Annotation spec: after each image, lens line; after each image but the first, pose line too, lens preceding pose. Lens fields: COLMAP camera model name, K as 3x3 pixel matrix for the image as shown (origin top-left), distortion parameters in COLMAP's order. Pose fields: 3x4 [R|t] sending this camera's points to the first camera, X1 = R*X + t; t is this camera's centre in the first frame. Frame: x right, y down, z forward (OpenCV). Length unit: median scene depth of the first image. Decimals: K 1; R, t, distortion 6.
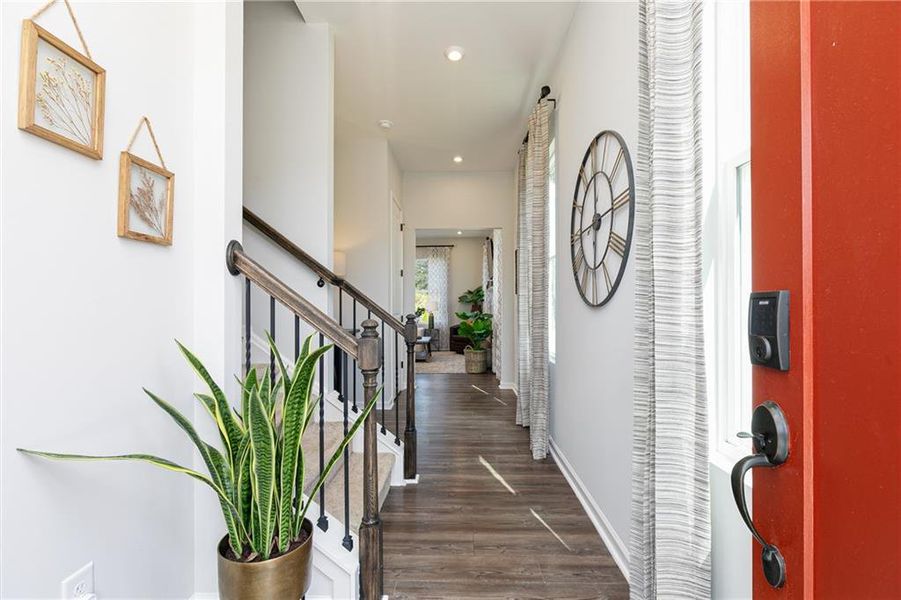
lens RADIAL K [[400.6, 0, 452.9], [0, 400.6, 302.9], [0, 0, 1]] dist [0.002061, 0.000184]
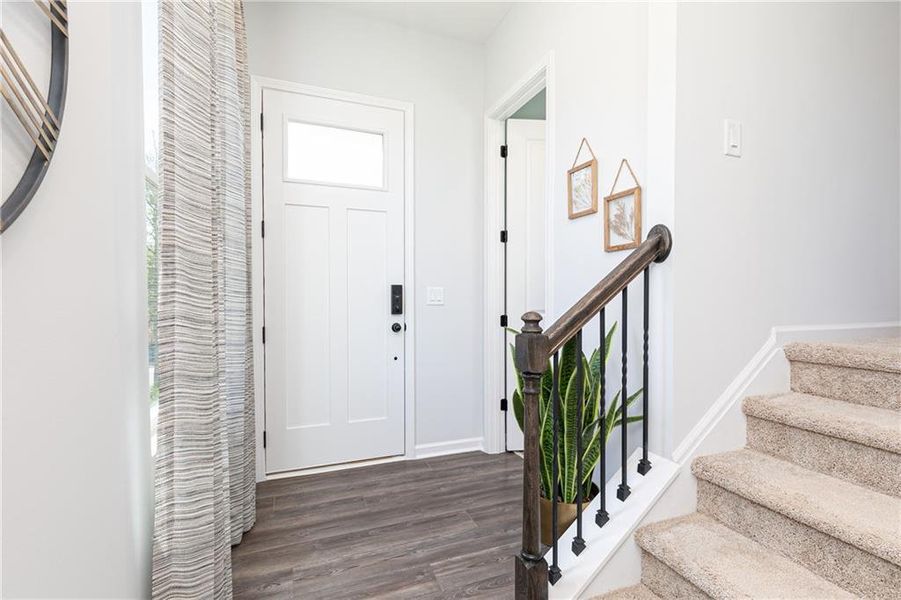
lens RADIAL K [[400.6, 0, 452.9], [0, 400.6, 302.9], [0, 0, 1]] dist [0.002061, 0.000184]
pose [[-0.926307, 0.007919, -0.376687, 0.312551], [0.004025, 0.999930, 0.011122, 0.013876], [0.376749, 0.008786, -0.926274, 2.137897]]
